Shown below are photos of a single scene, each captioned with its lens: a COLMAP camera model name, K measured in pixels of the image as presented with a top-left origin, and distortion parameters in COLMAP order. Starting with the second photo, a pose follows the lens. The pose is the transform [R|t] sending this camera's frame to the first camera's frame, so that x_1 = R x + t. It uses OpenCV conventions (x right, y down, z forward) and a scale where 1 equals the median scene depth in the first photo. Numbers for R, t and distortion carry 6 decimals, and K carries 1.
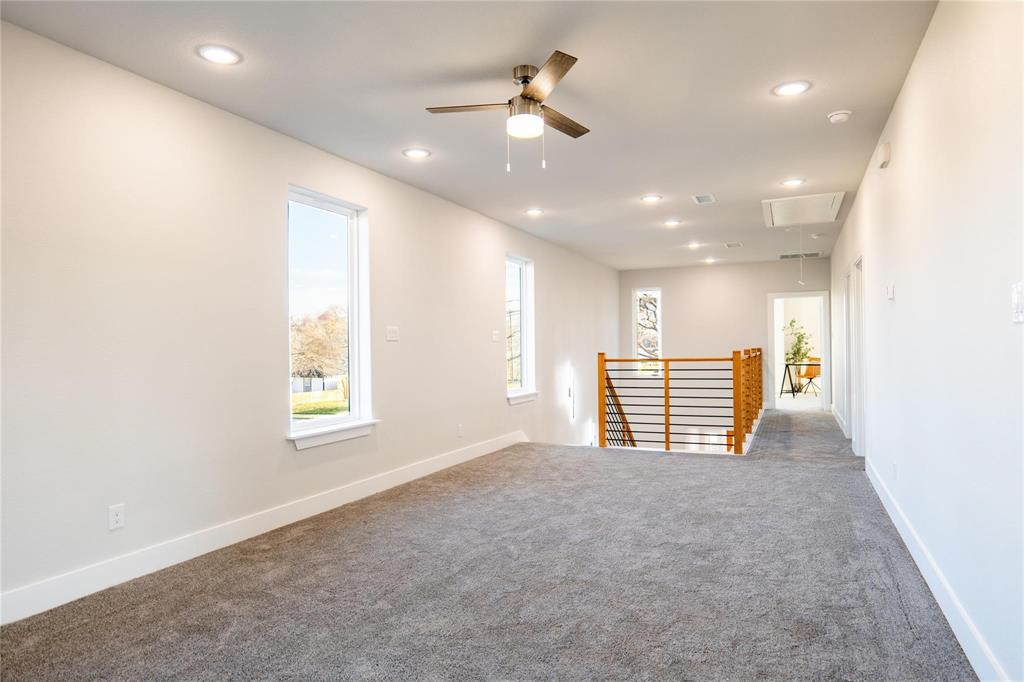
lens RADIAL K [[612.7, 0, 516.4], [0, 612.7, 335.3], [0, 0, 1]] dist [-0.007897, 0.008454]
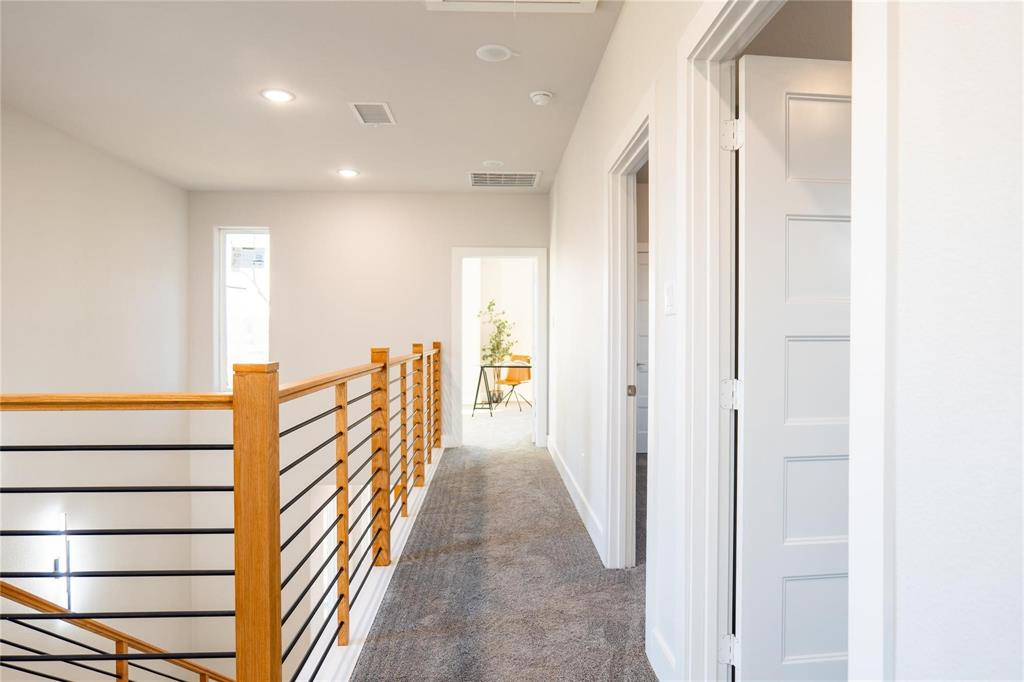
lens RADIAL K [[612.7, 0, 513.8], [0, 612.7, 339.8], [0, 0, 1]] dist [-0.007897, 0.008454]
pose [[0.896043, 0.007176, 0.443909, 0.176441], [-0.016830, 0.999700, 0.017812, 0.006331], [-0.443648, -0.023431, 0.895895, 0.388169]]
